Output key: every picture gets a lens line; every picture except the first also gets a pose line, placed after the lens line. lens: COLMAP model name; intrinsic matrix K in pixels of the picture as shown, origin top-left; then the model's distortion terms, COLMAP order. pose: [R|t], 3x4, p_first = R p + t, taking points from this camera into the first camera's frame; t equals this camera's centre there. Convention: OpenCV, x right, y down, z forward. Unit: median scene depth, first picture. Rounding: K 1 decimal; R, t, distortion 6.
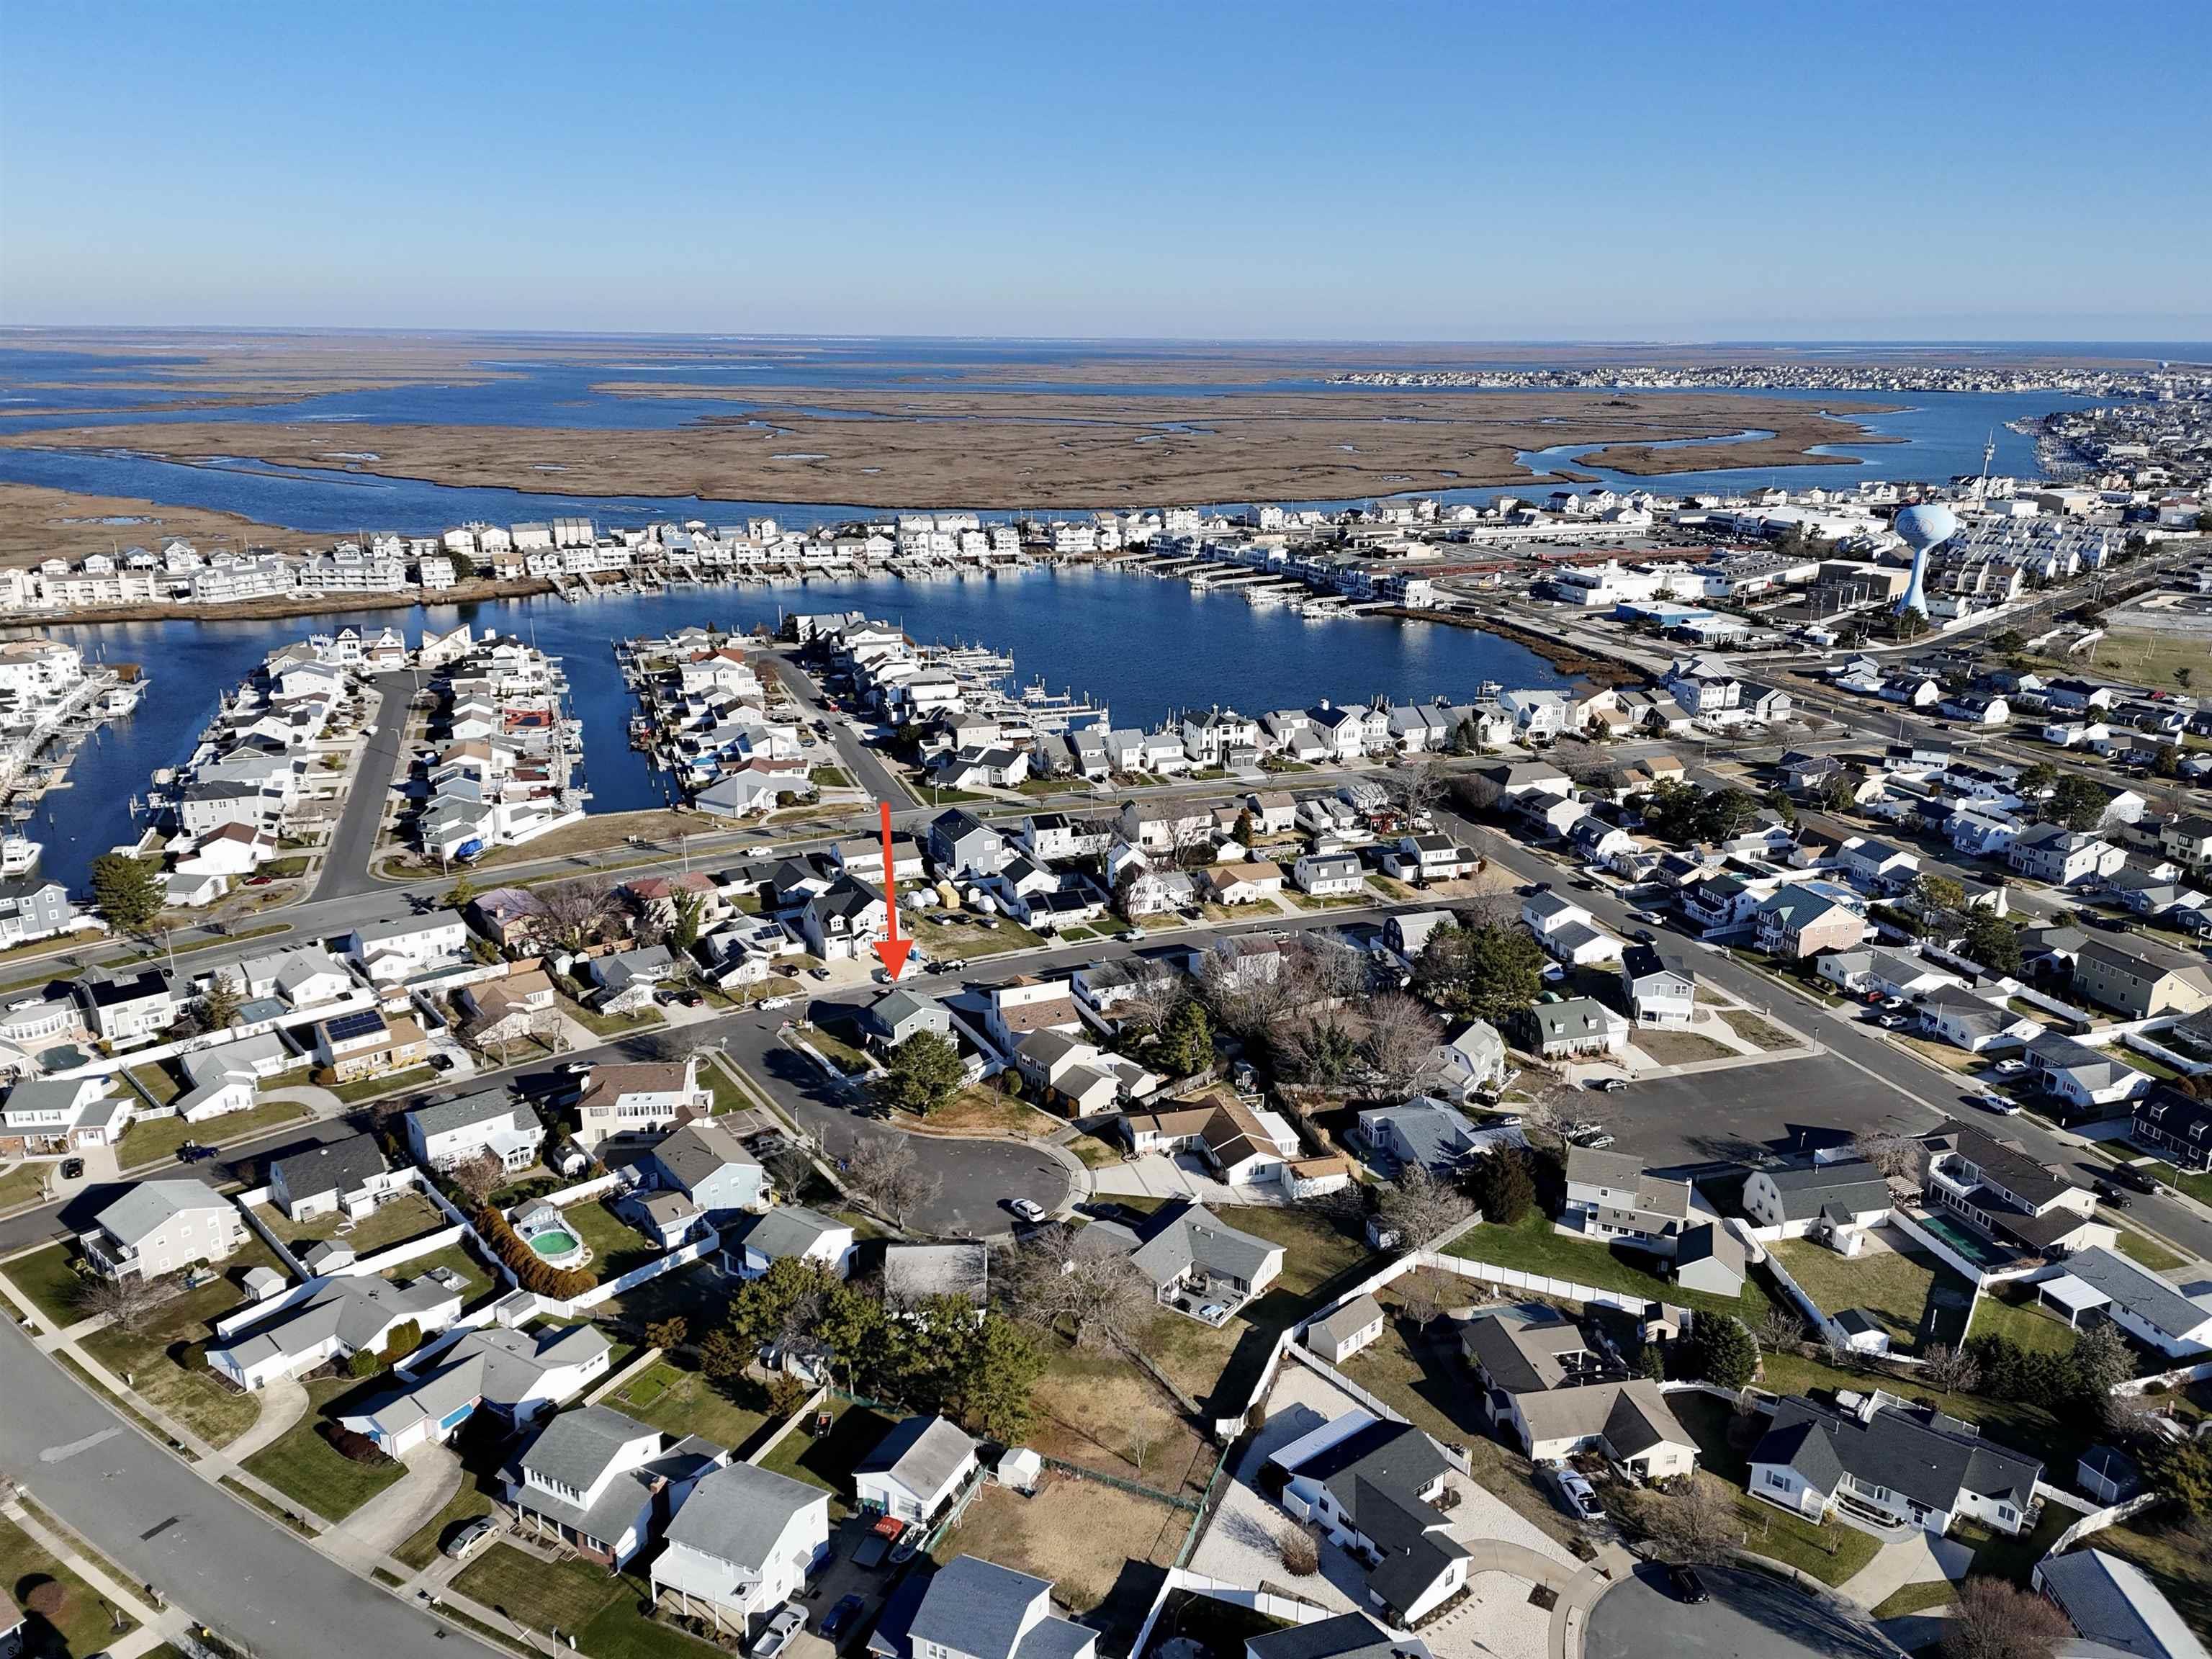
lens RADIAL K [[1599.4, 0, 1110.0], [0, 1599.4, 833.4], [0, 0, 1]] dist [0.138319, -0.195128]
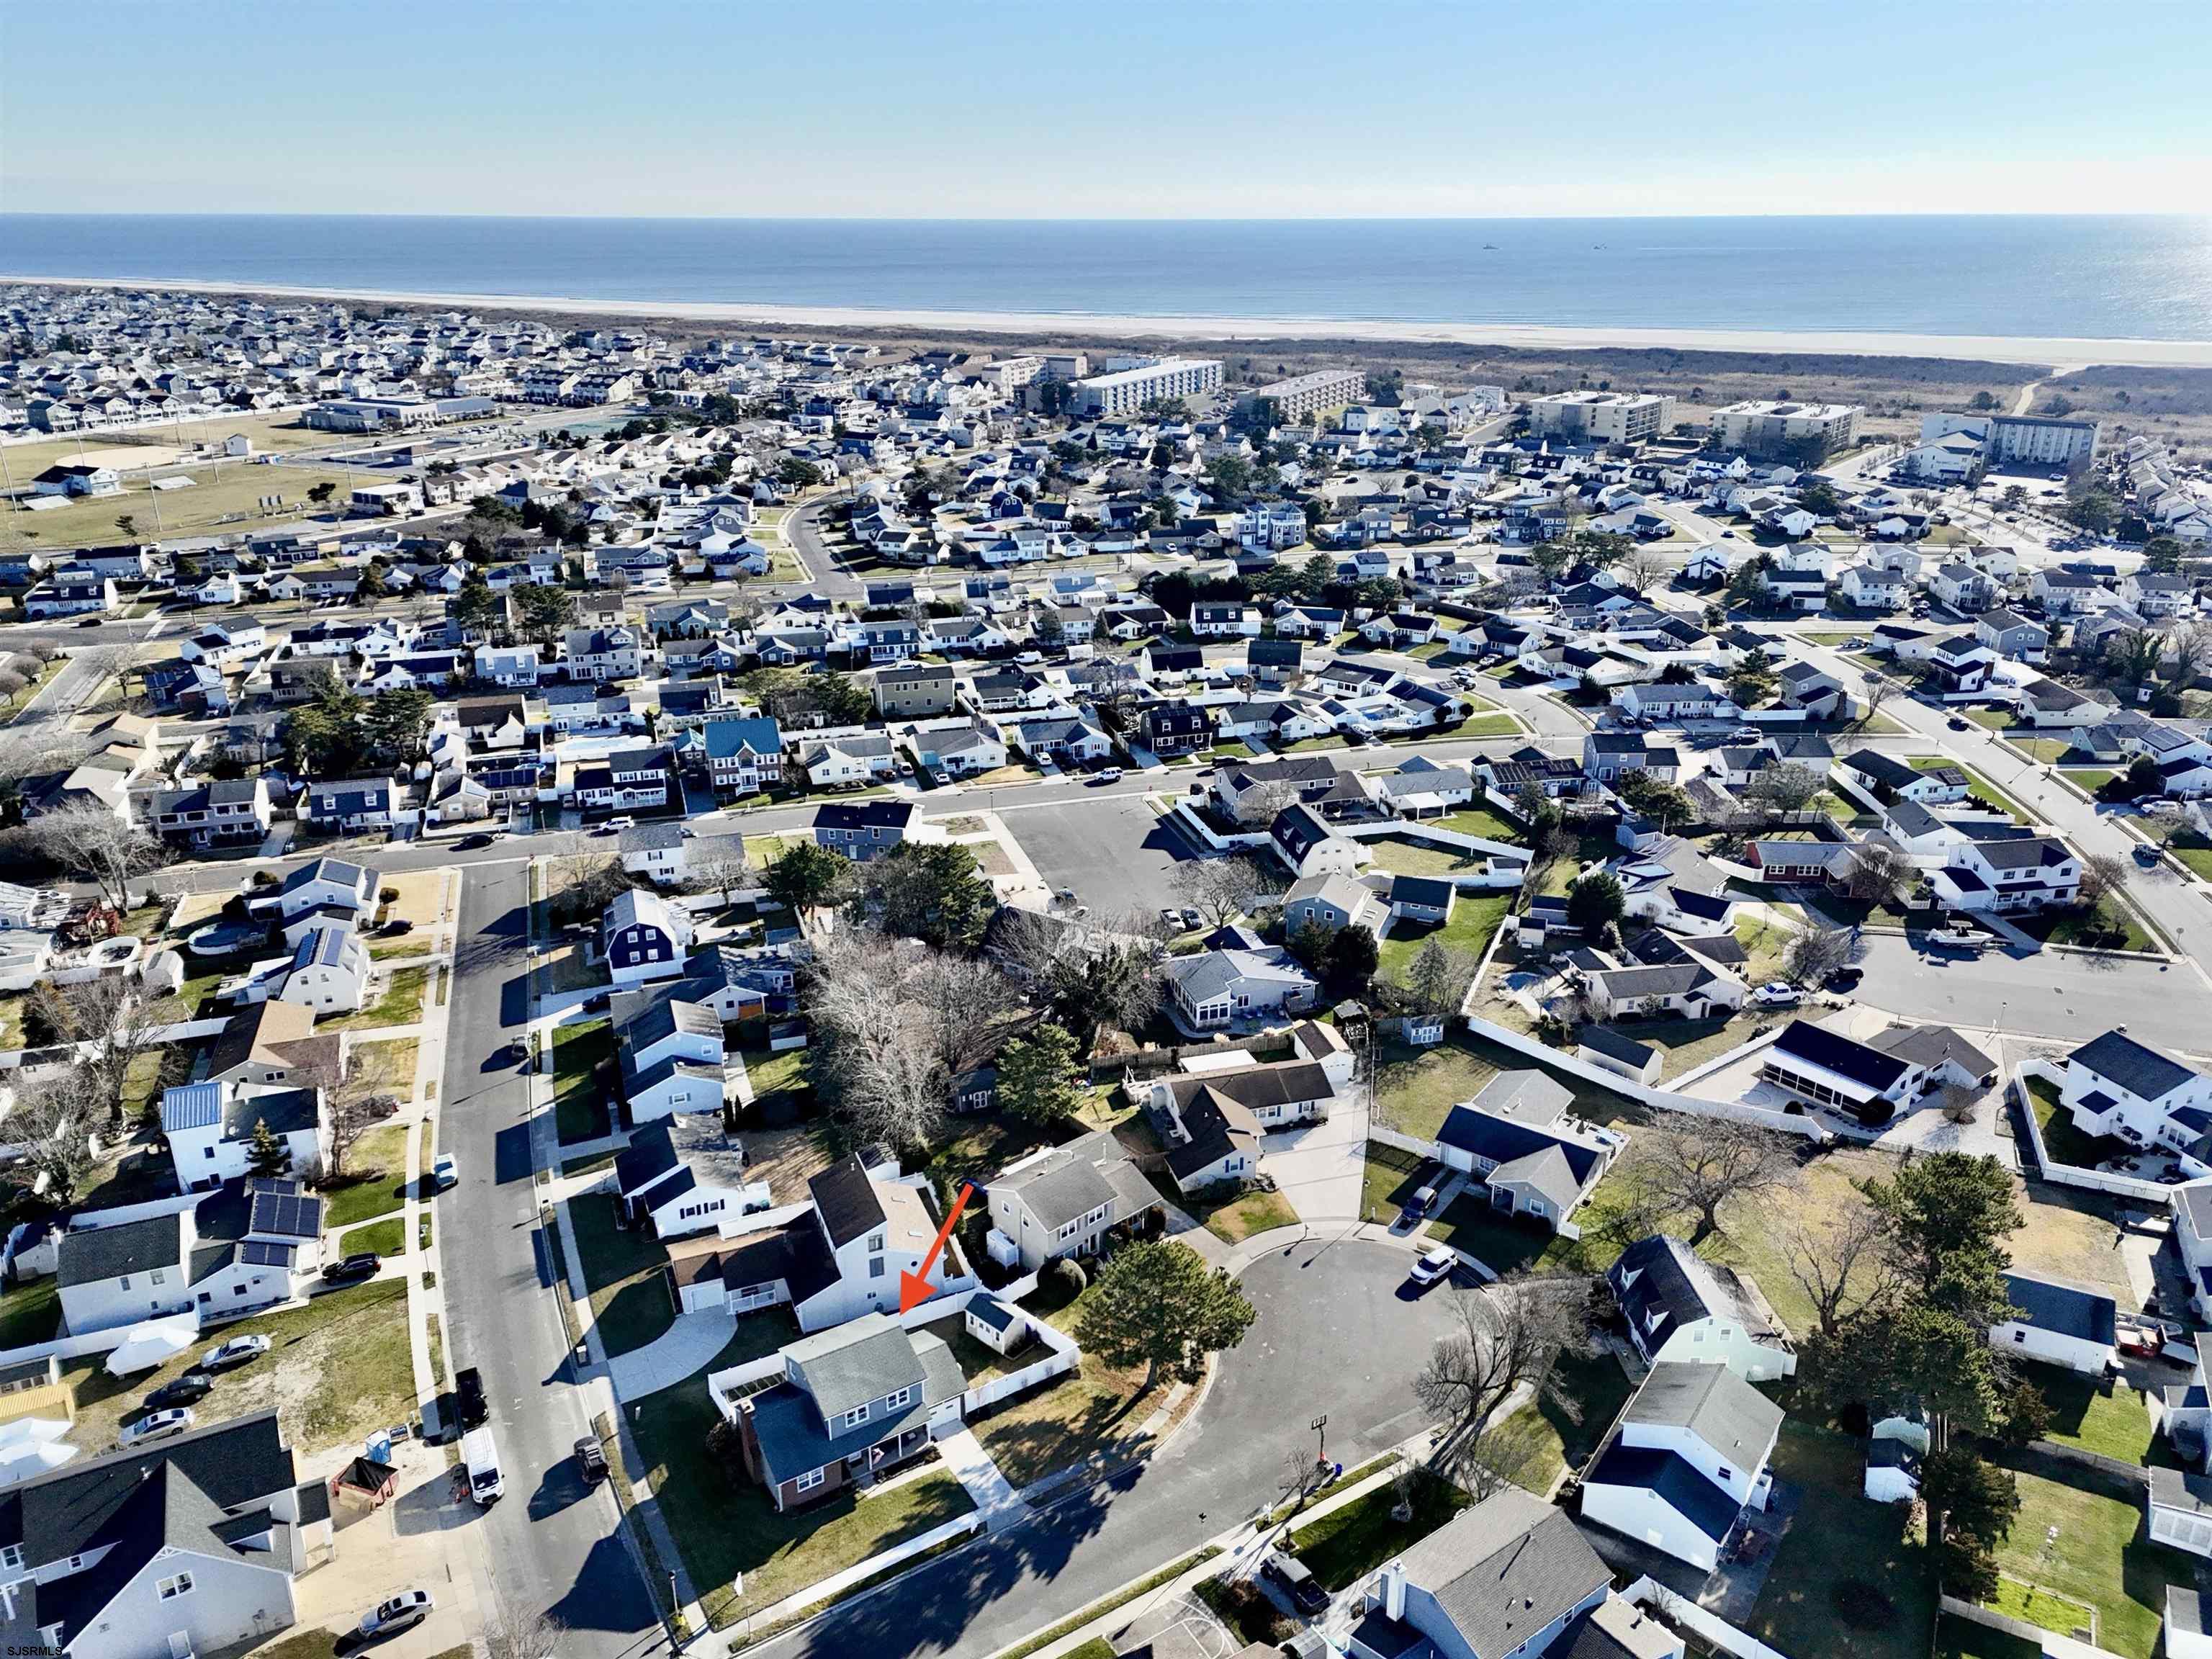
lens RADIAL K [[1609.2, 0, 1110.3], [0, 1609.2, 825.3], [0, 0, 1]] dist [0.100185, -0.104214]
pose [[0.013475, -0.360176, 0.932787, -0.306791], [0.297130, 0.892175, 0.340202, -0.108935], [-0.954742, 0.272575, 0.119041, 0.461628]]
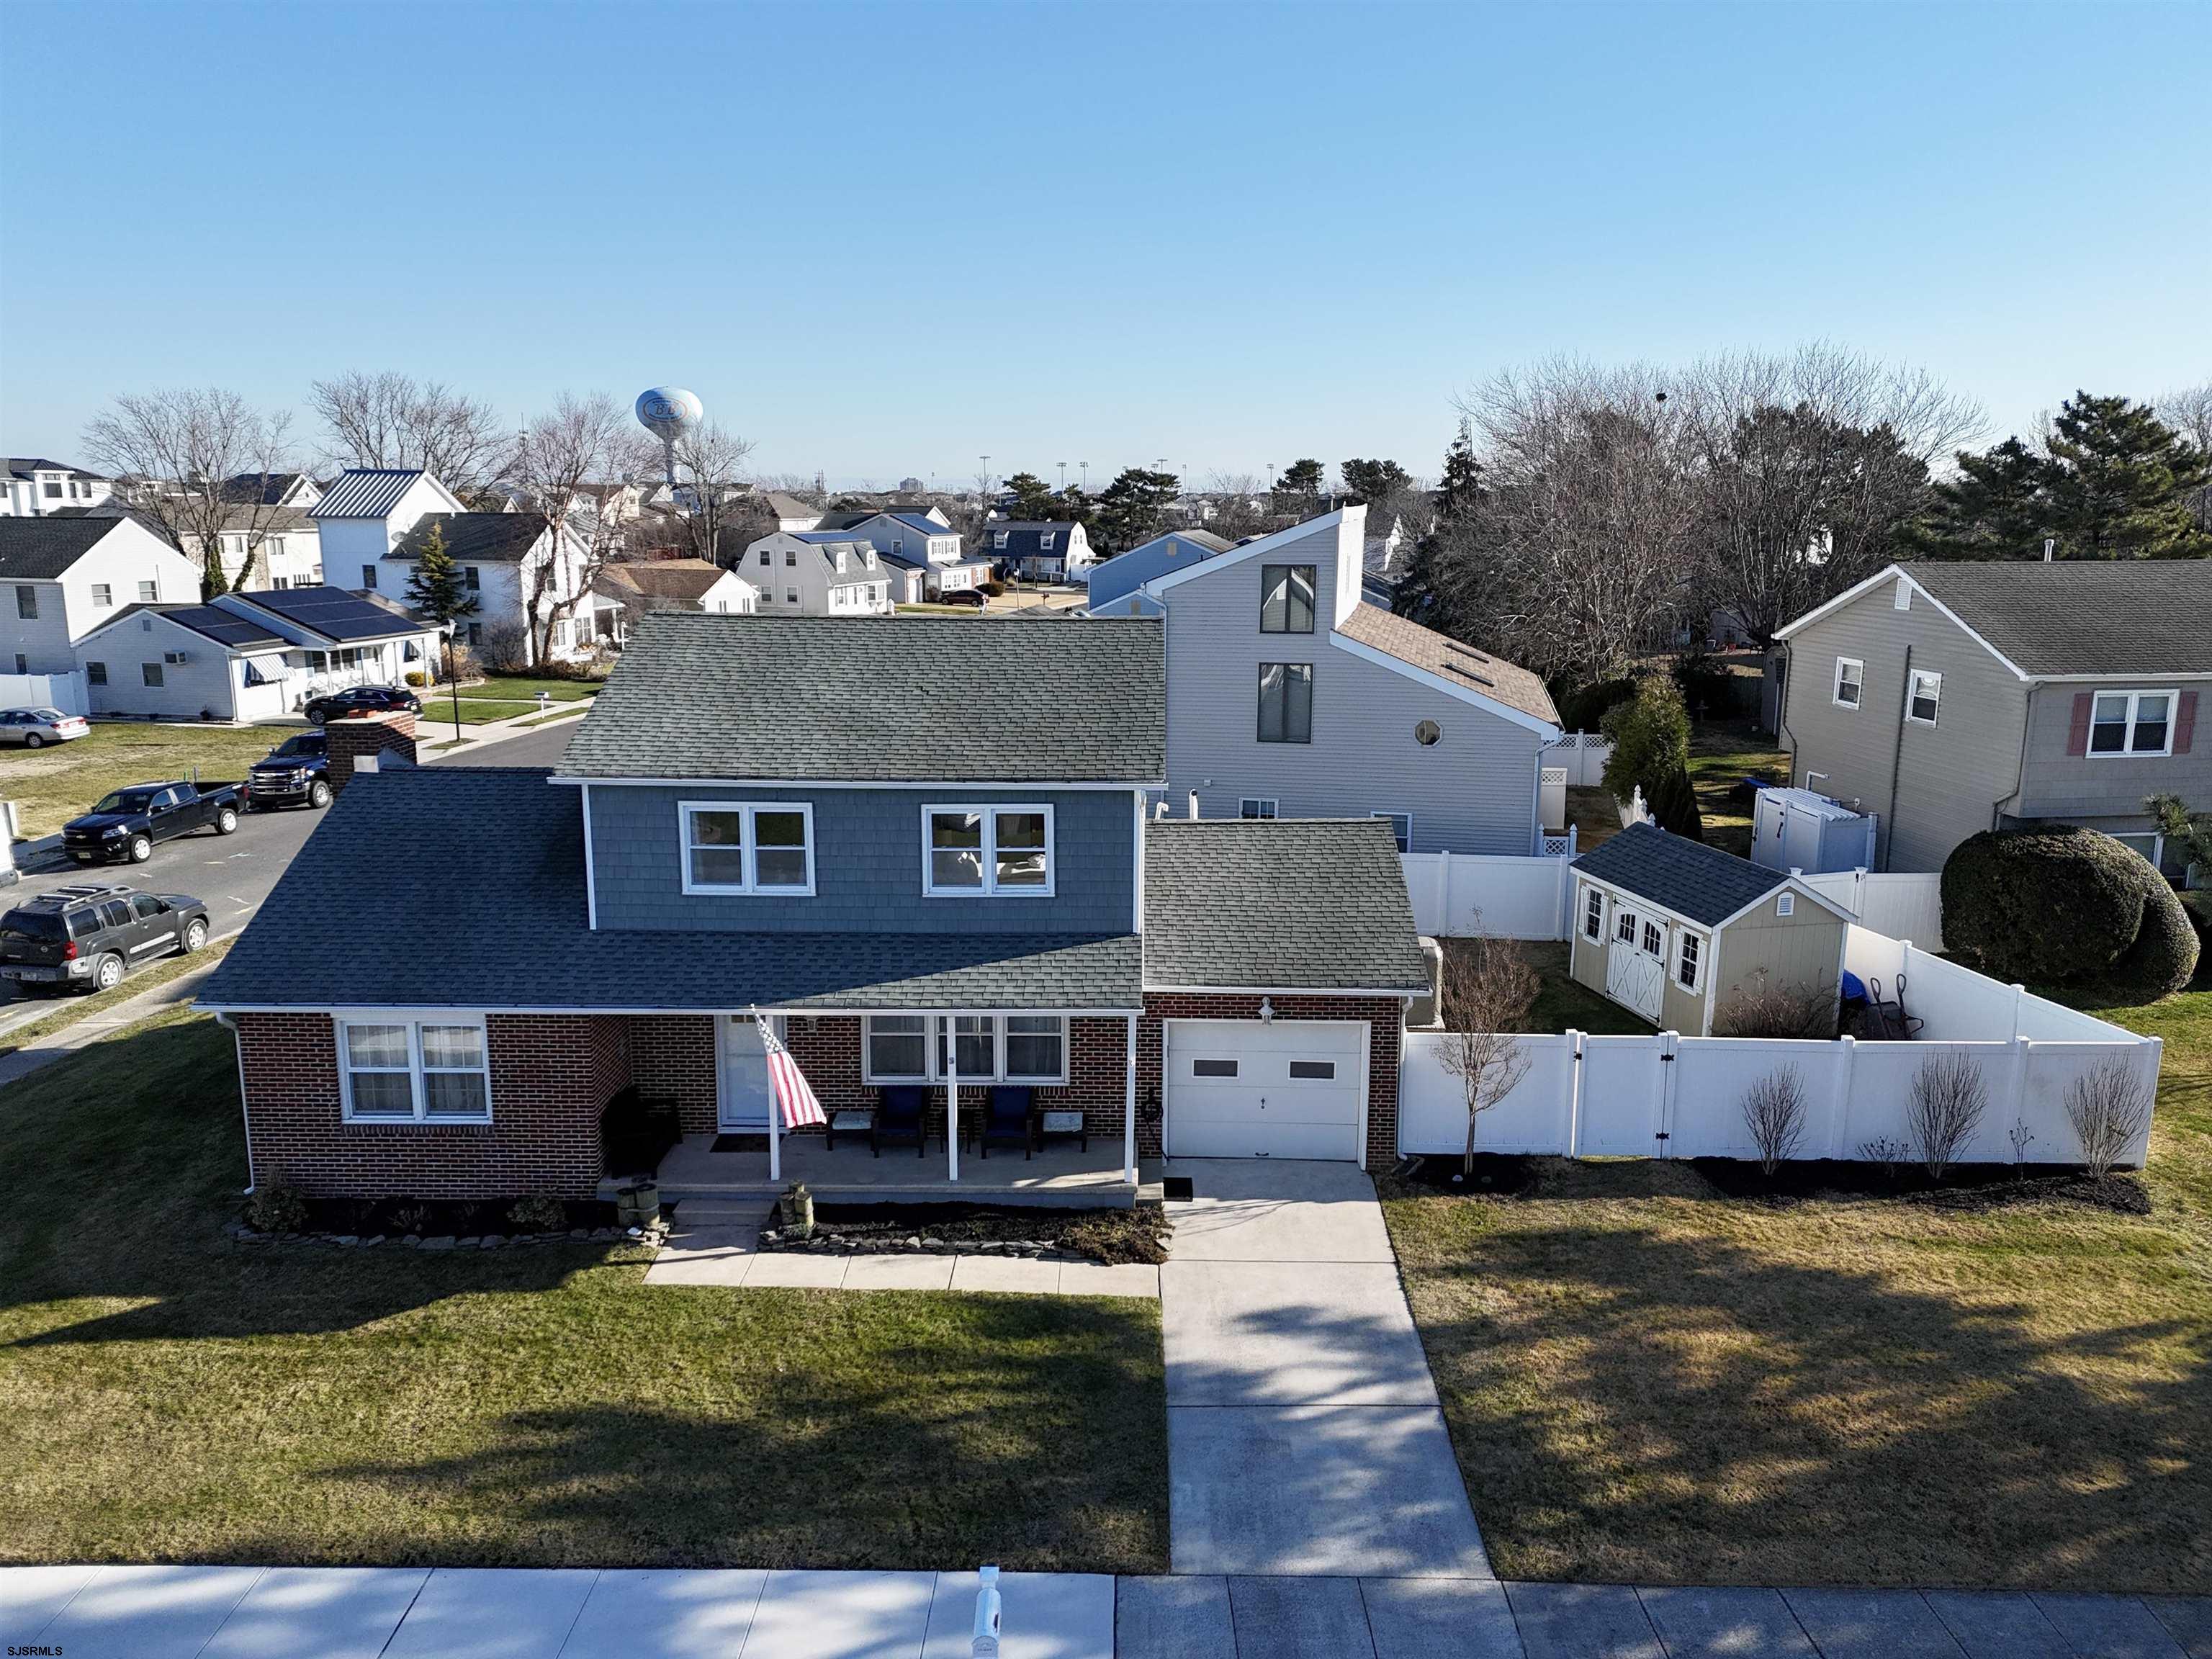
lens RADIAL K [[1609.2, 0, 1110.3], [0, 1609.2, 825.3], [0, 0, 1]] dist [0.100185, -0.104214]
pose [[0.567807, -0.169254, 0.805573, -0.115916], [0.245418, 0.968935, 0.030595, 0.065869], [-0.785726, 0.180330, 0.591706, 0.524883]]
